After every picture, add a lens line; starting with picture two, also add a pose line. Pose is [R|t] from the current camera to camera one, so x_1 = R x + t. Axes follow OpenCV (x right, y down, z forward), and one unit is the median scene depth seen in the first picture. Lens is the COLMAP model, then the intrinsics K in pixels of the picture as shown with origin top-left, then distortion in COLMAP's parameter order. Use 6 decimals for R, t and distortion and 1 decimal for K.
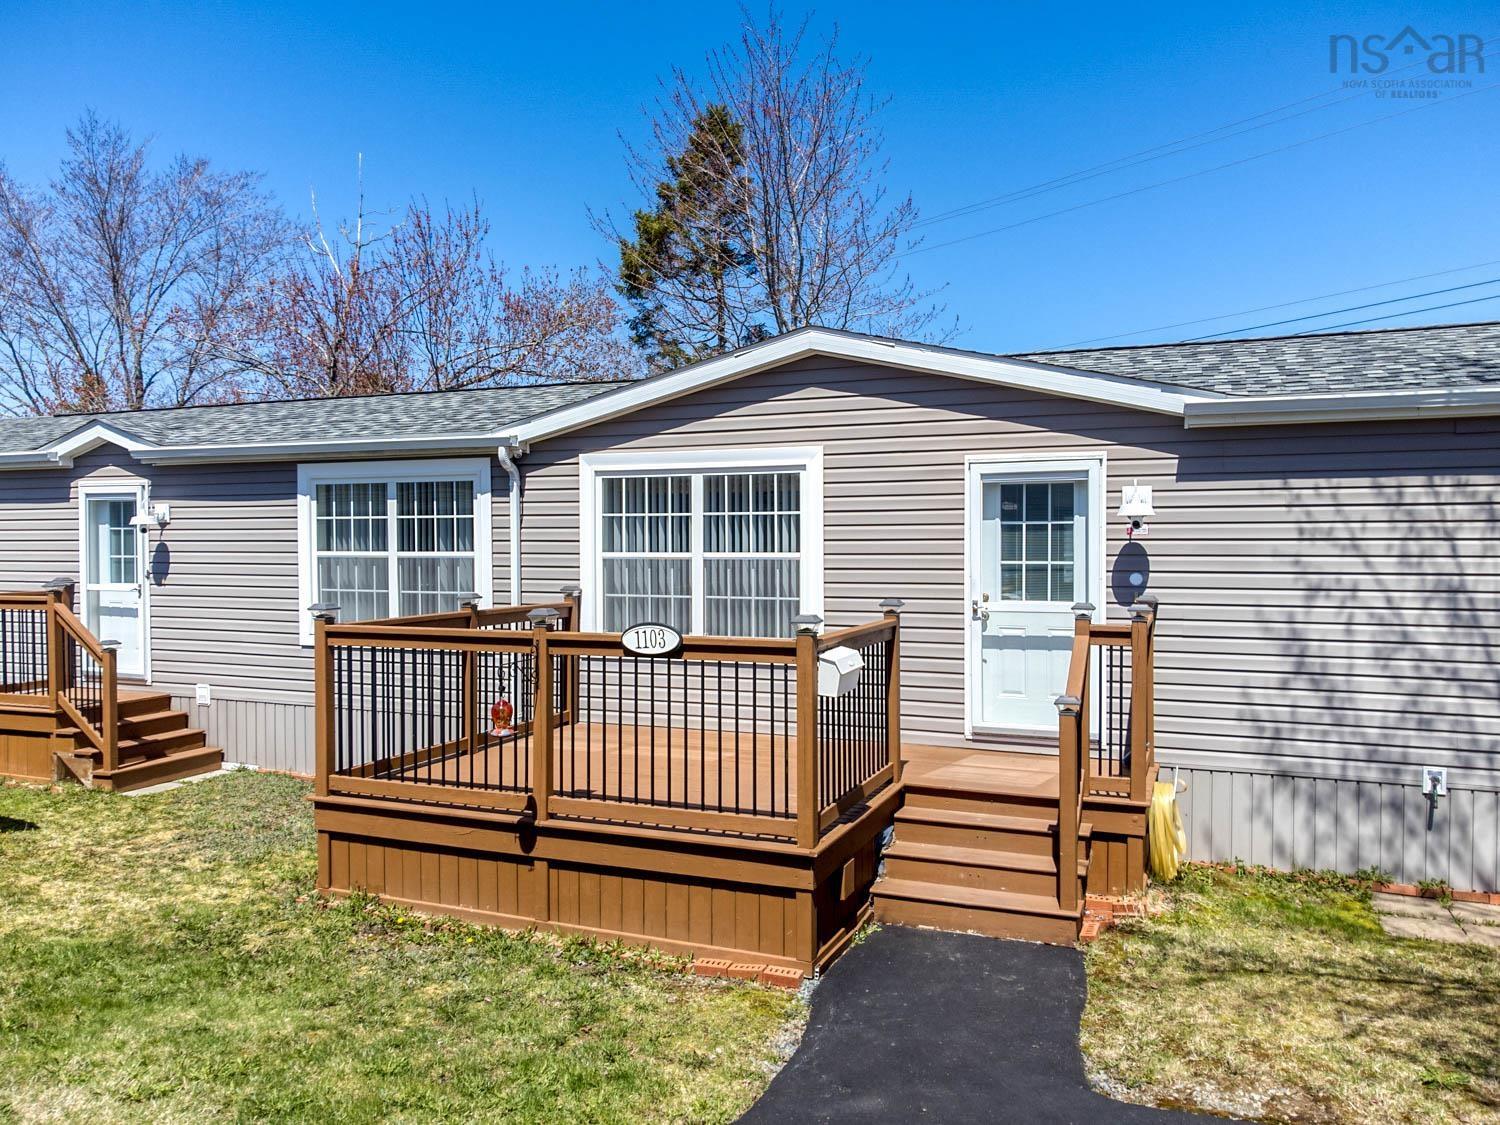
lens RADIAL K [[1115.7, 0, 750.0], [0, 1115.7, 562.5], [0, 0, 1]] dist [-0.004826, 0.015787]
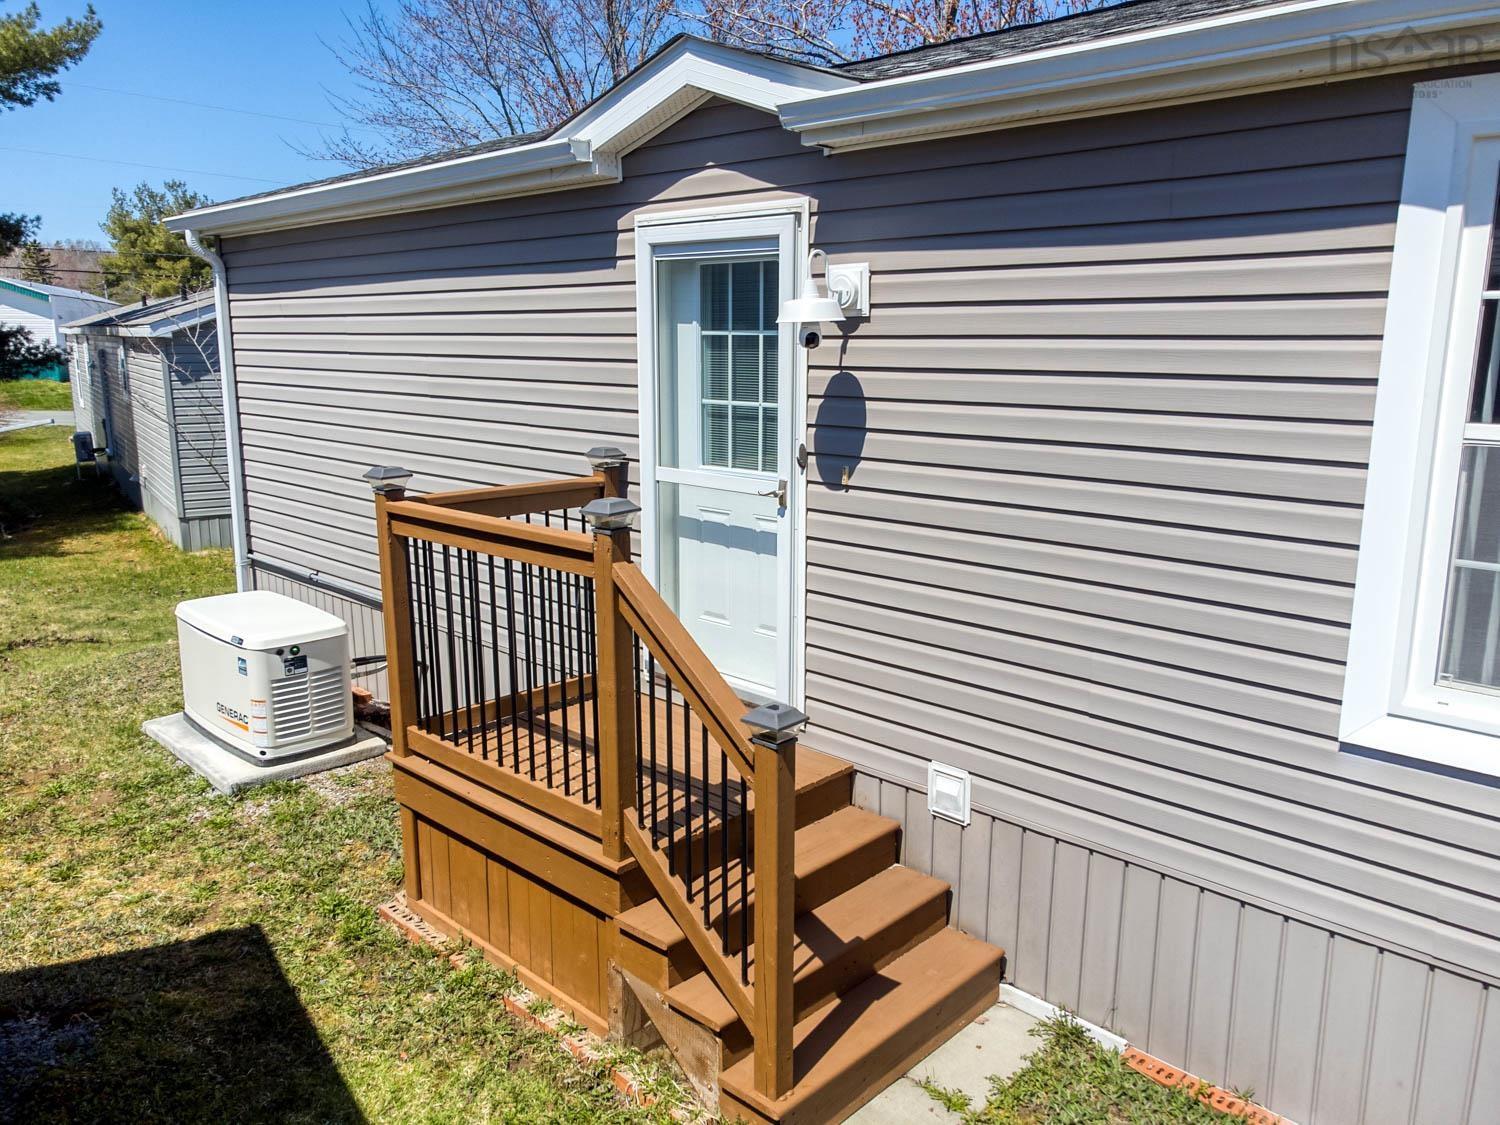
lens RADIAL K [[1116.1, 0, 744.2], [0, 1116.1, 556.9], [0, 0, 1]] dist [0.022876, -0.004425]
pose [[0.930153, 0.075558, -0.359314, -0.559666], [-0.013316, 0.984895, 0.172637, -0.027770], [0.366931, -0.155795, 0.917109, 0.848211]]
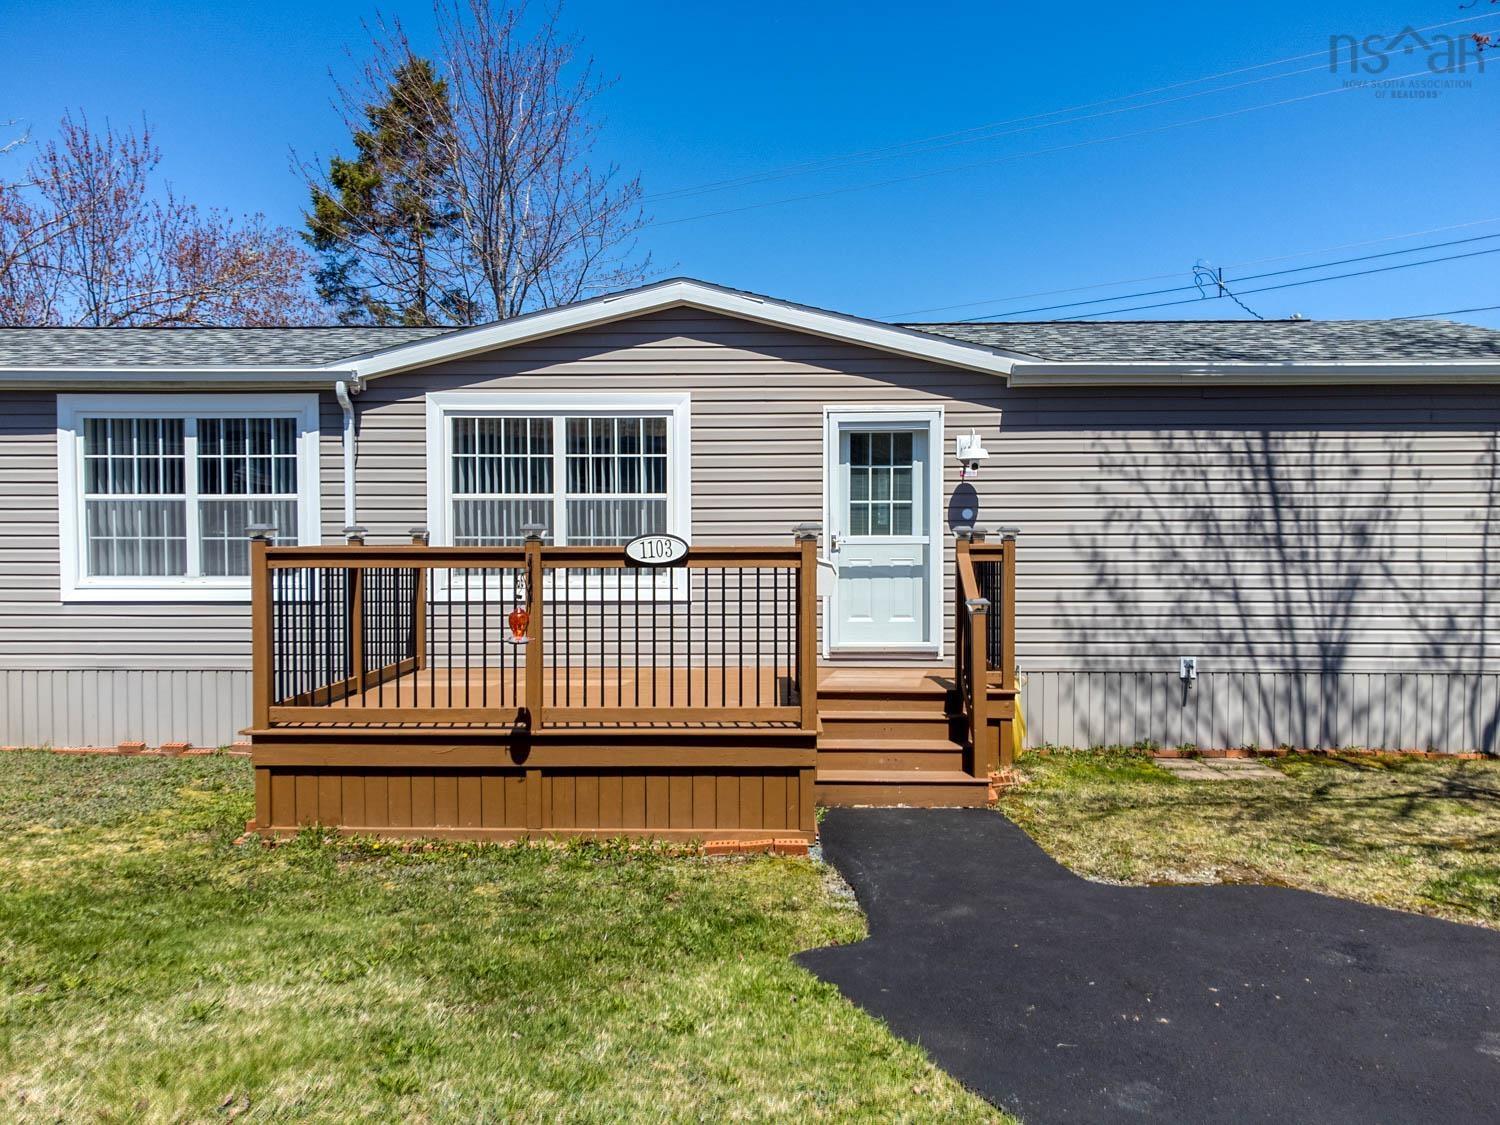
lens RADIAL K [[1115.8, 0, 745.7], [0, 1115.8, 563.8], [0, 0, 1]] dist [0.009968, -0.002881]
pose [[0.933907, -0.008197, 0.357422, -0.269902], [0.006366, 0.999960, 0.006299, 0.053368], [-0.357459, -0.003607, 0.933922, -0.017394]]
